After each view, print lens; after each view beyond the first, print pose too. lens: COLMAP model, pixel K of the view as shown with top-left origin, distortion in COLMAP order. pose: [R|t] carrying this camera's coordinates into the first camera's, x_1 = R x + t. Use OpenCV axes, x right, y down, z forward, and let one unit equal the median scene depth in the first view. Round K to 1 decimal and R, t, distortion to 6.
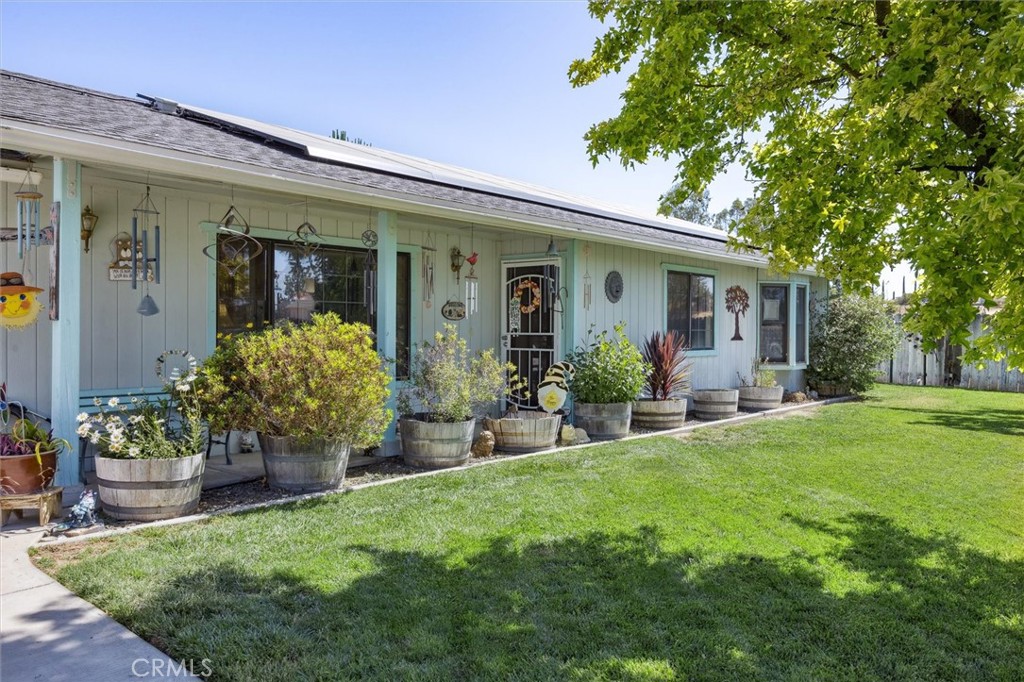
lens RADIAL K [[560.6, 0, 531.1], [0, 560.6, 334.4], [0, 0, 1]] dist [-0.001497, -0.000495]
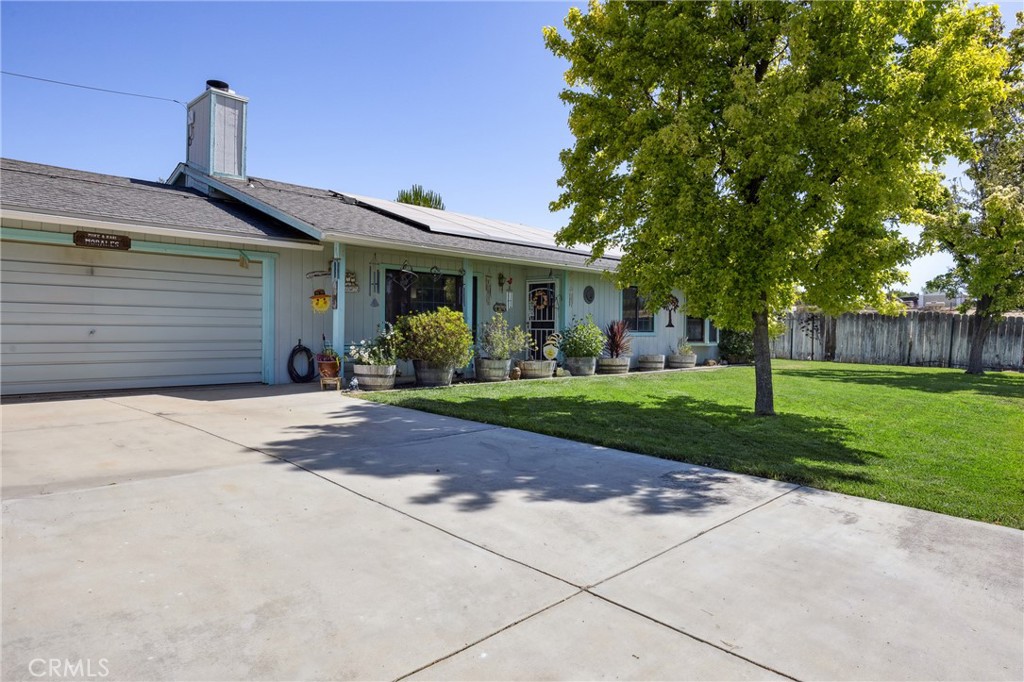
lens RADIAL K [[560.6, 0, 531.1], [0, 560.6, 334.4], [0, 0, 1]] dist [-0.001497, -0.000495]
pose [[0.997736, 0.002777, -0.067194, 0.103981], [-0.003865, 0.999863, -0.016067, 0.087559], [0.067141, 0.016290, 0.997611, -0.975992]]
